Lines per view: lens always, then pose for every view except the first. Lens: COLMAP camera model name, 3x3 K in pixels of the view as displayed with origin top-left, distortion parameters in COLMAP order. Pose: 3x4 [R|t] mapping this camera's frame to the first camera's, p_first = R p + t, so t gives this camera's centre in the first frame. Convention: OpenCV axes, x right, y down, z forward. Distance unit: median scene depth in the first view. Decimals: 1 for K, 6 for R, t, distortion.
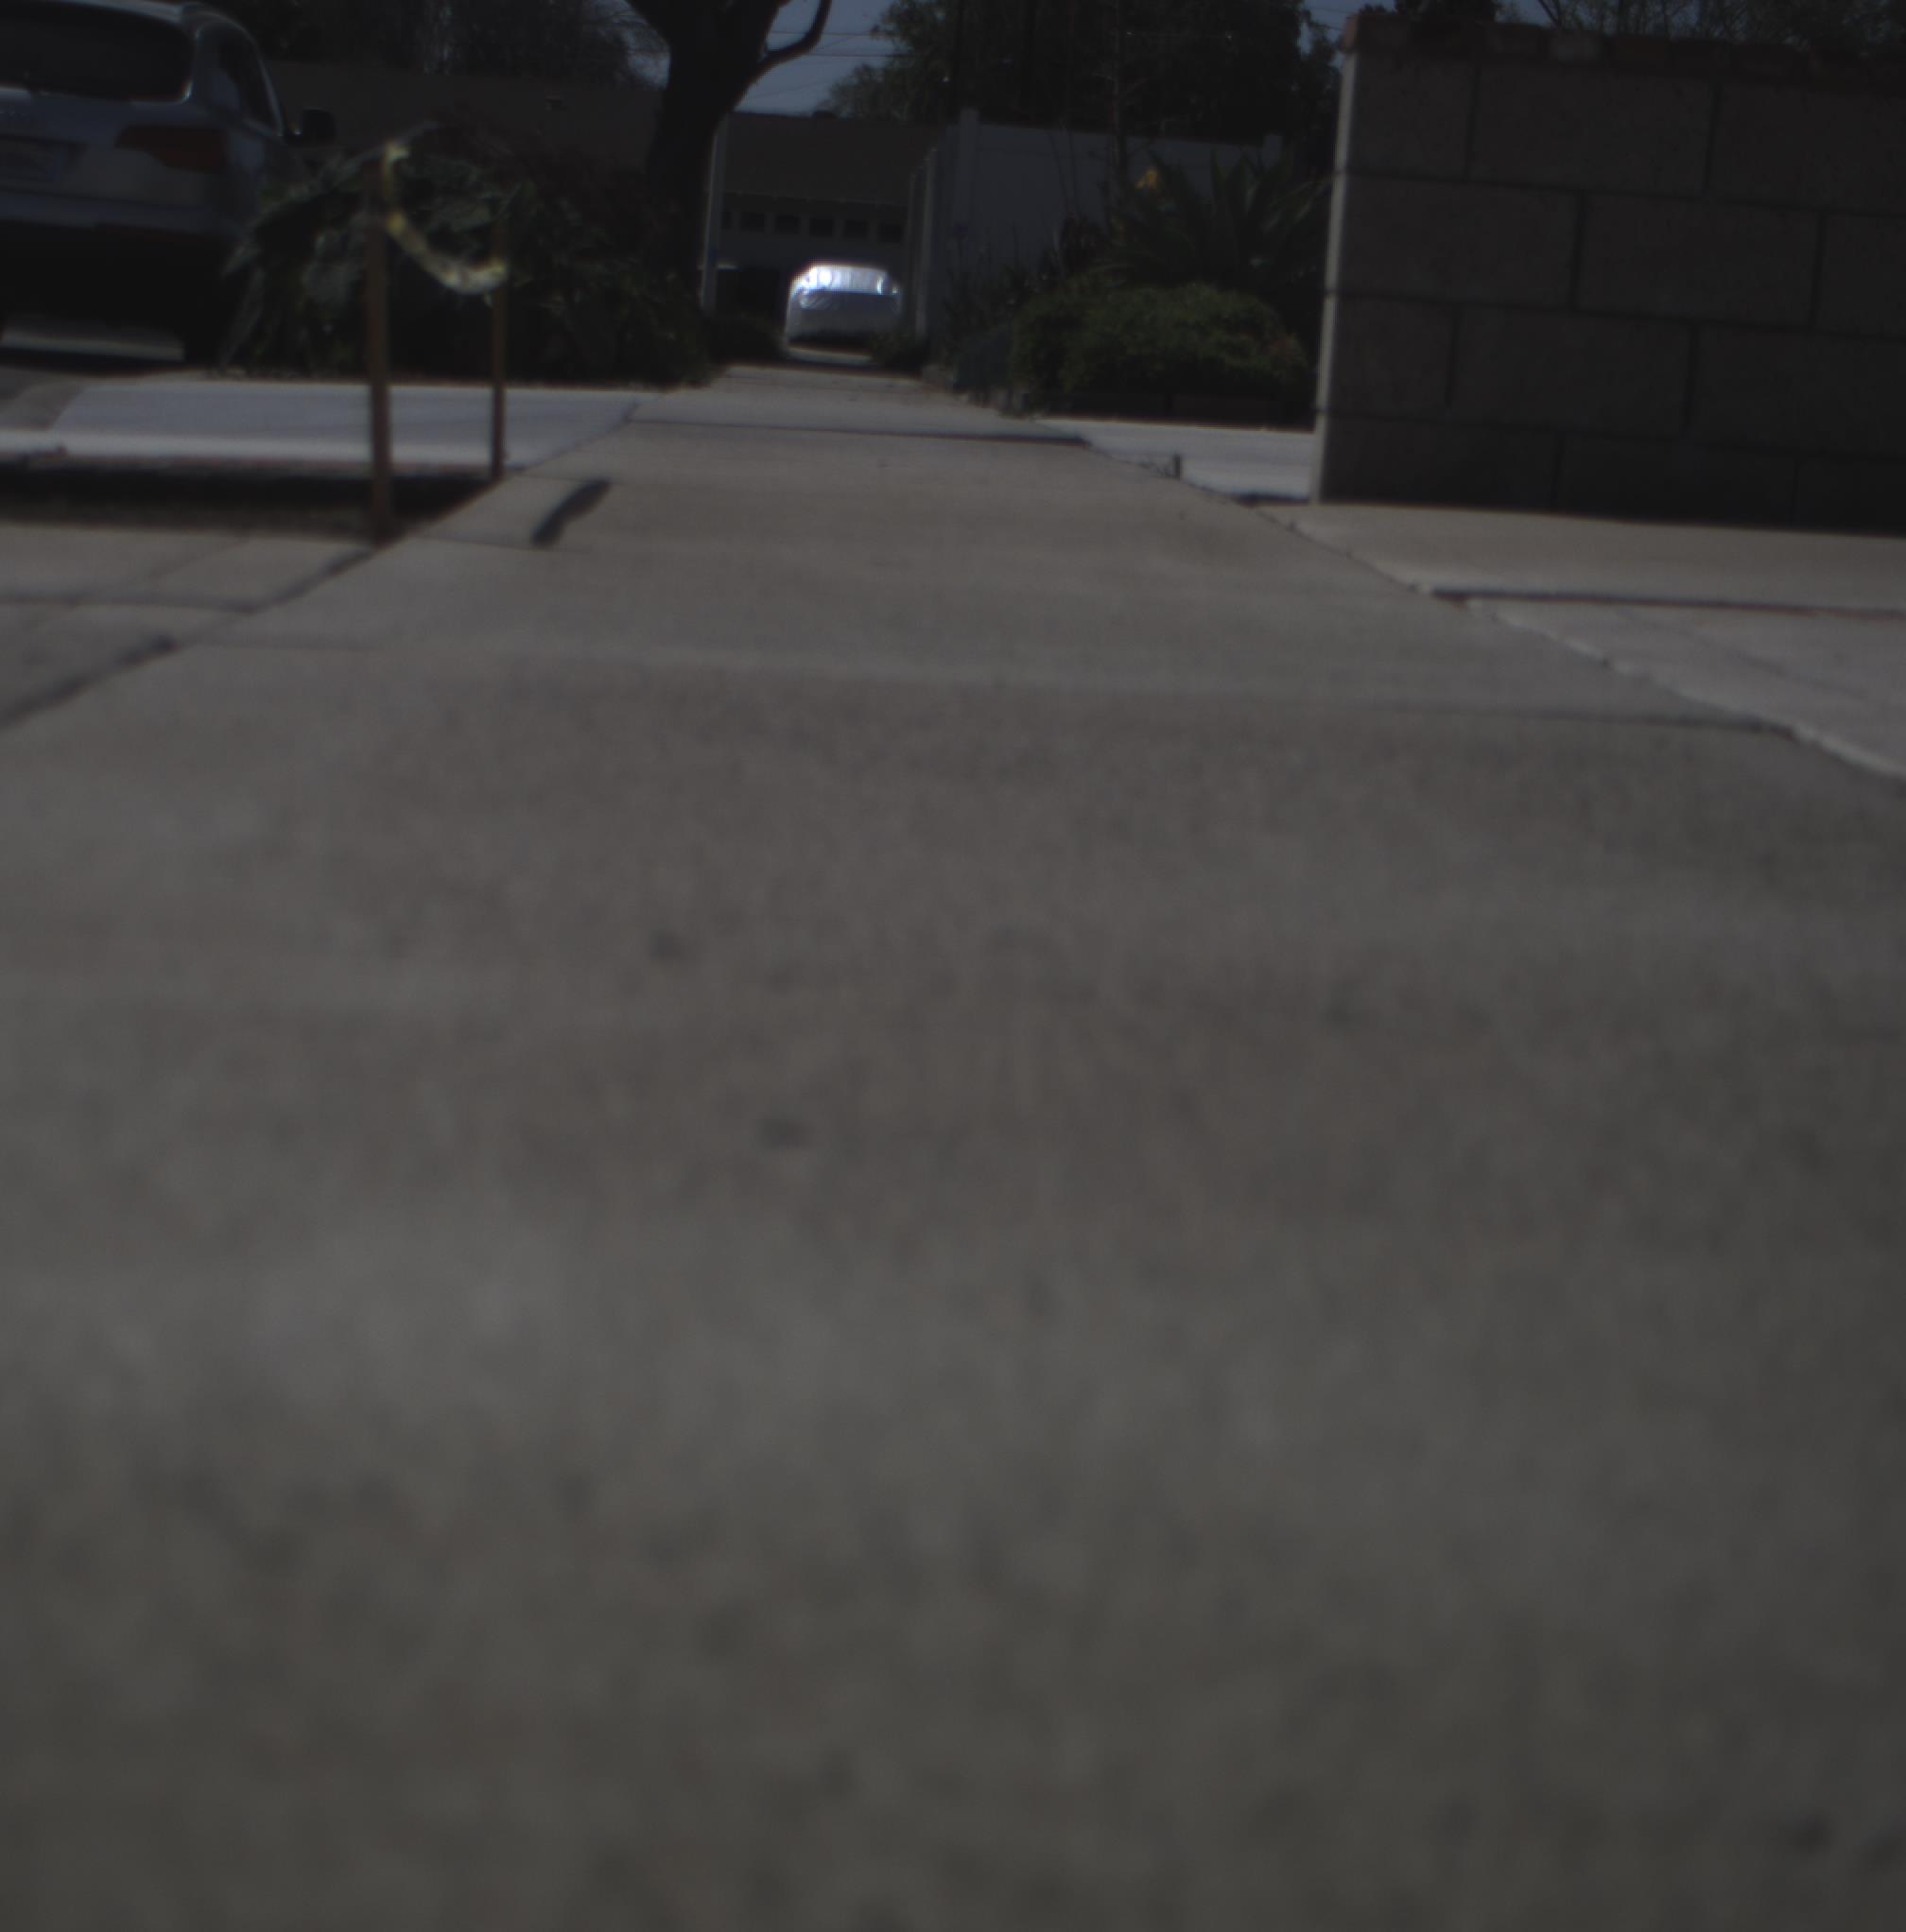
lens RADIAL K [[4276.5, 0, 705.4], [0, 4276.5, 964.6], [0, 0, 1]] dist [-0.169112, 0.741756]
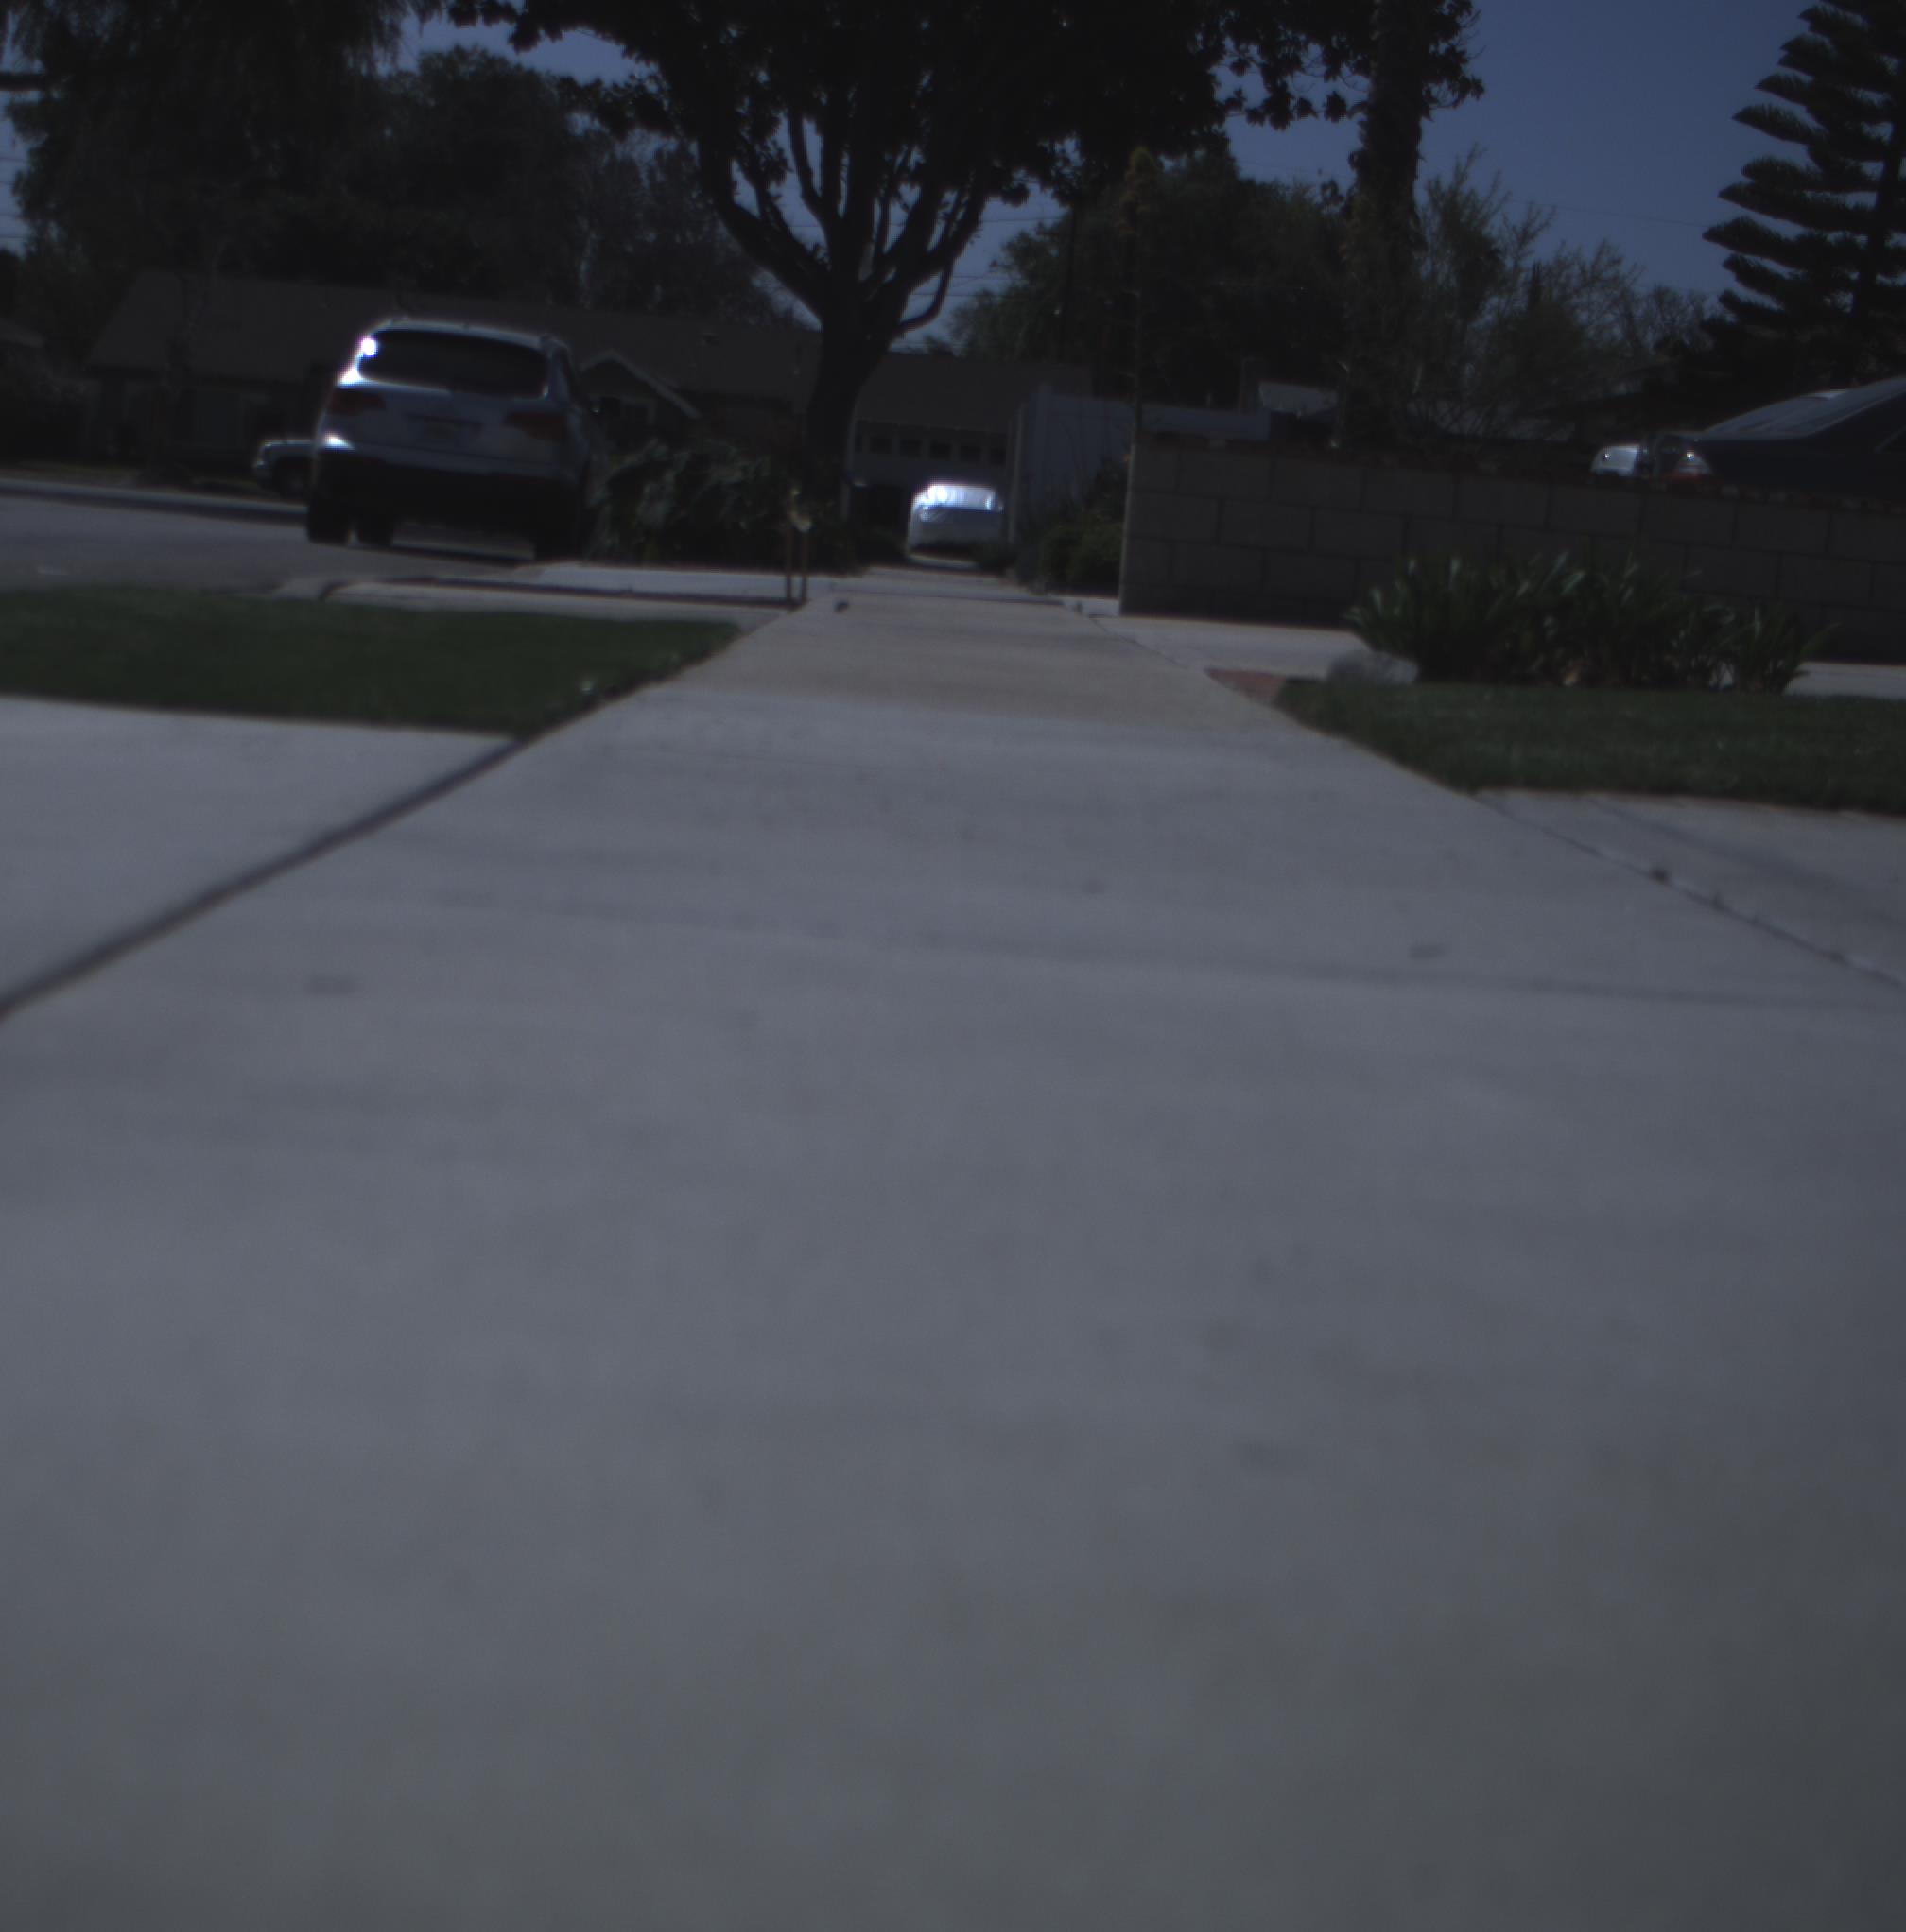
lens RADIAL K [[4276.5, 0, 705.4], [0, 4276.5, 964.6], [0, 0, 1]] dist [-0.169112, 0.741756]
pose [[0.999504, 0.016921, -0.026569, -0.012557], [-0.018163, 0.998719, -0.047238, 0.084427], [0.025736, 0.047697, 0.998530, -0.581631]]
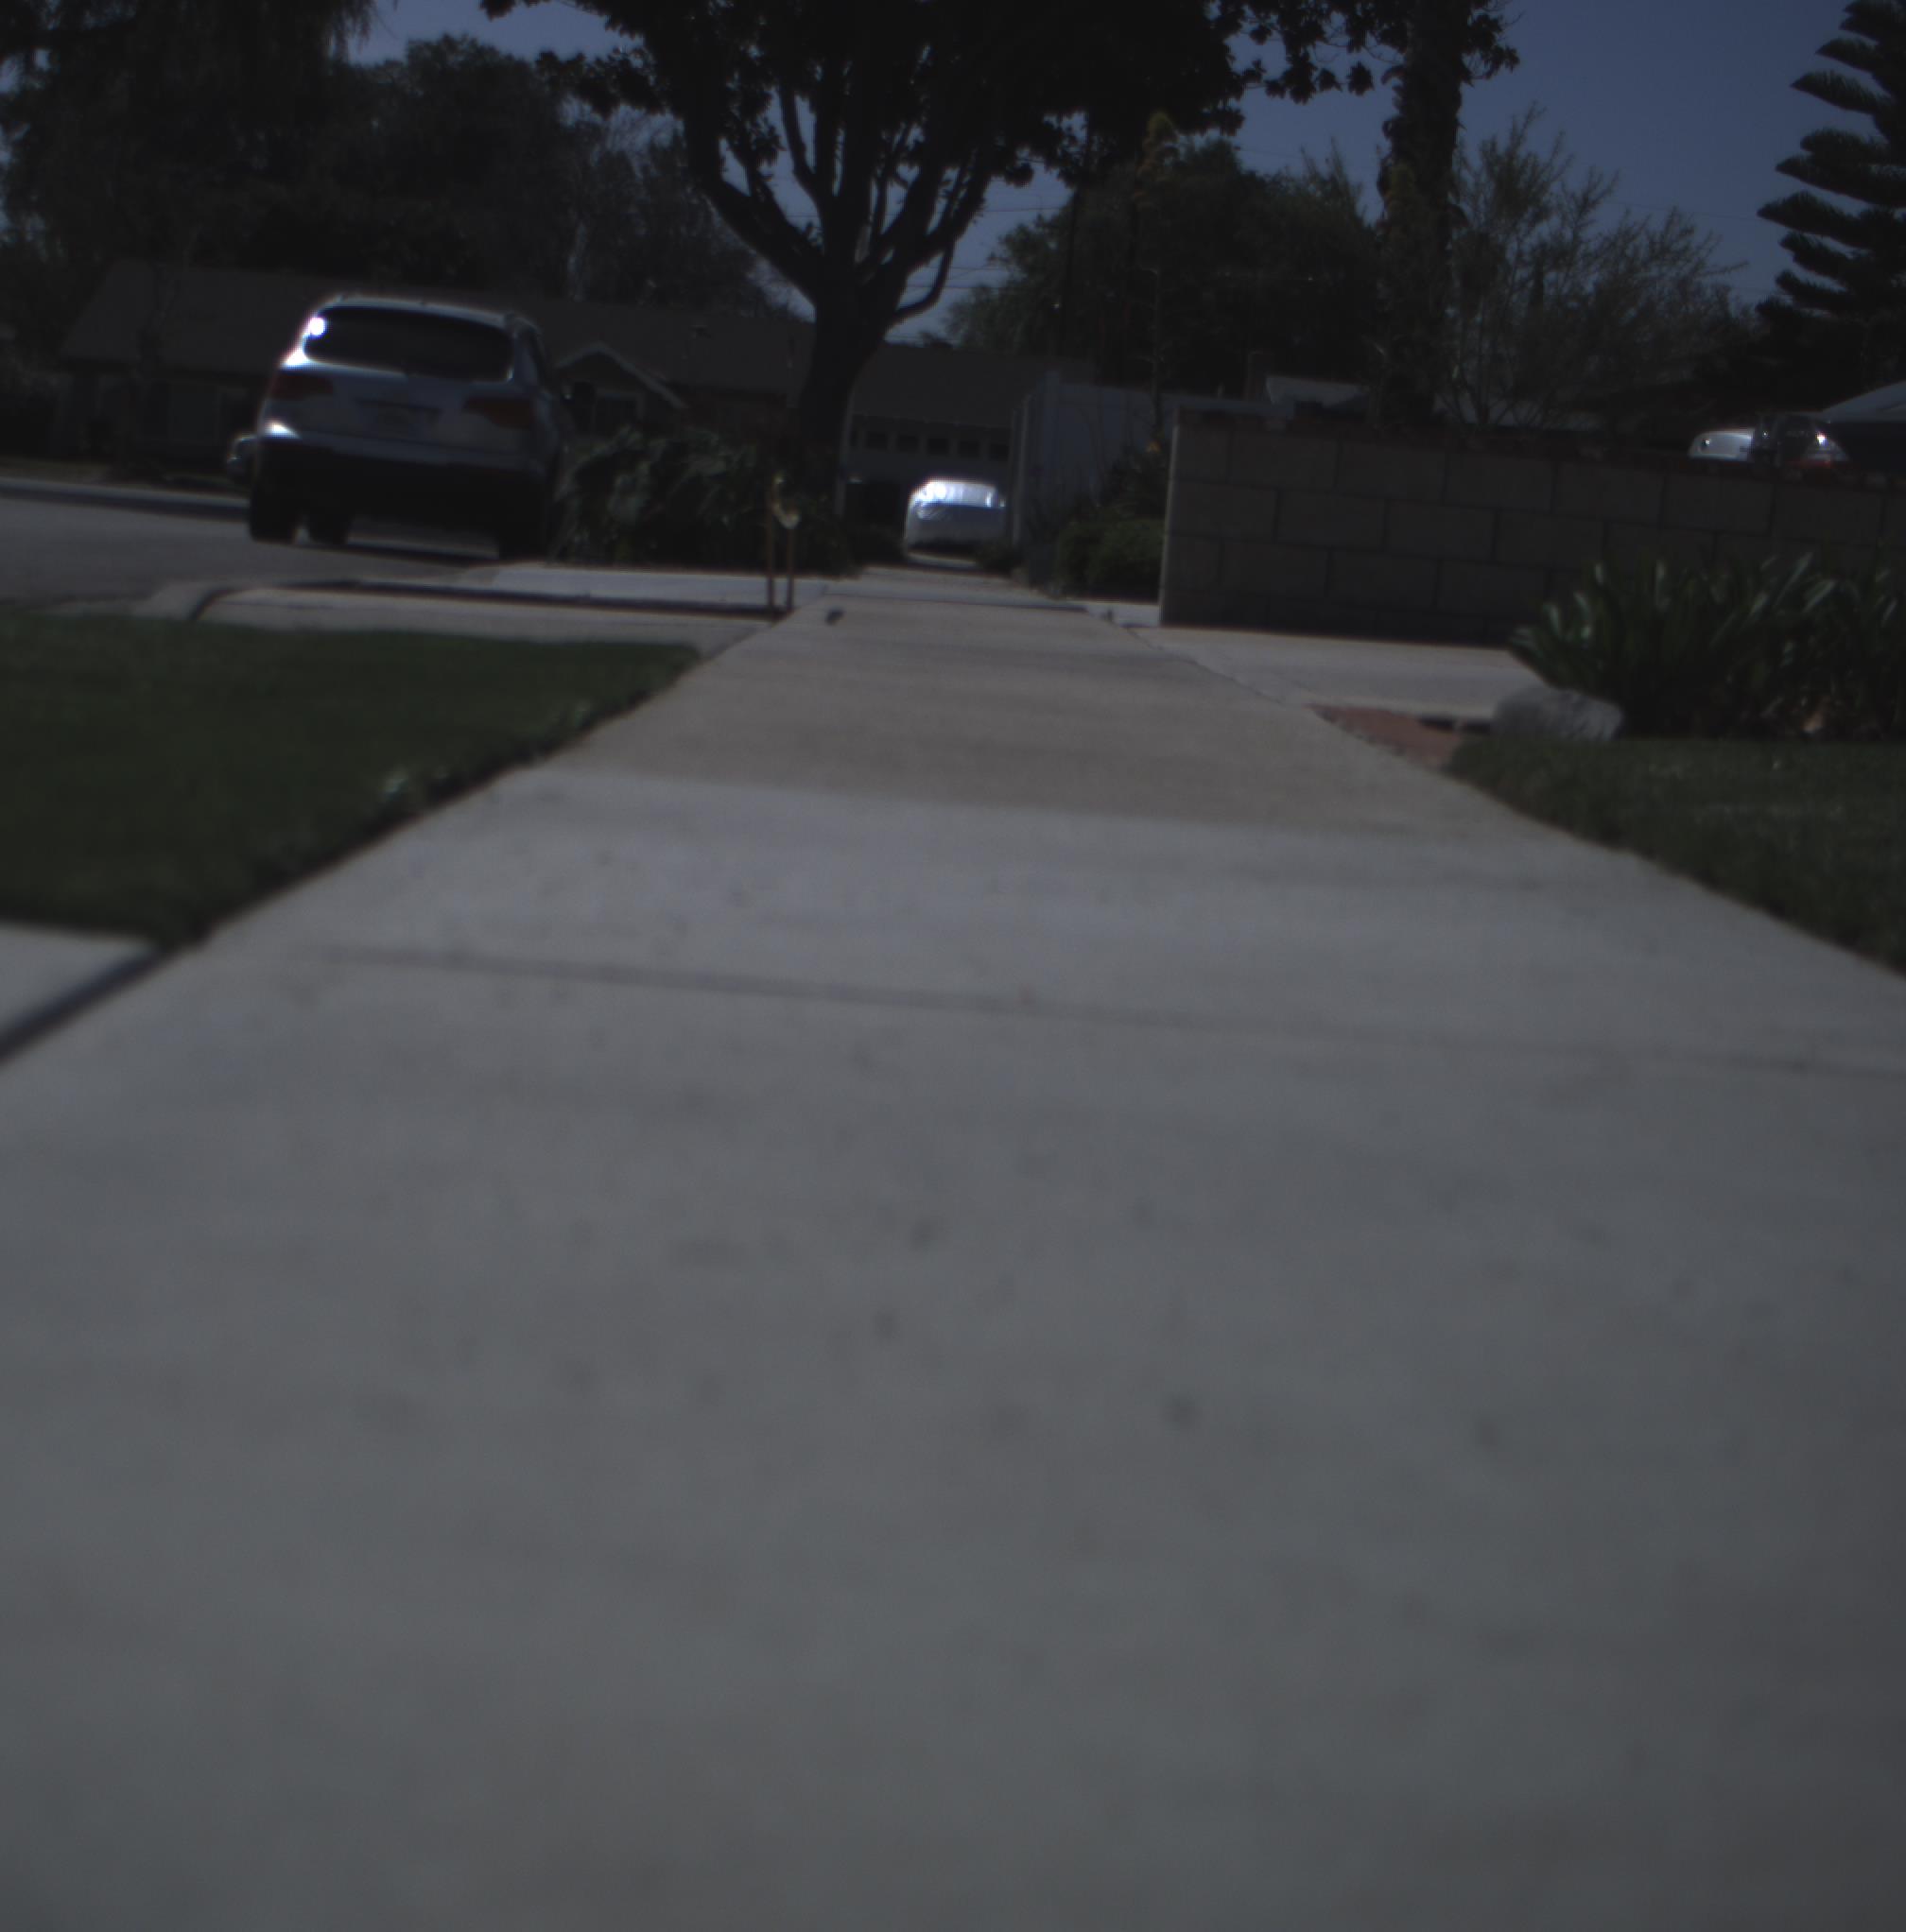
lens RADIAL K [[4276.5, 0, 705.4], [0, 4276.5, 964.6], [0, 0, 1]] dist [-0.169112, 0.741756]
pose [[0.999527, 0.017190, -0.025487, -0.011562], [-0.018371, 0.998732, -0.046863, 0.063932], [0.024649, 0.047309, 0.998576, -0.442395]]
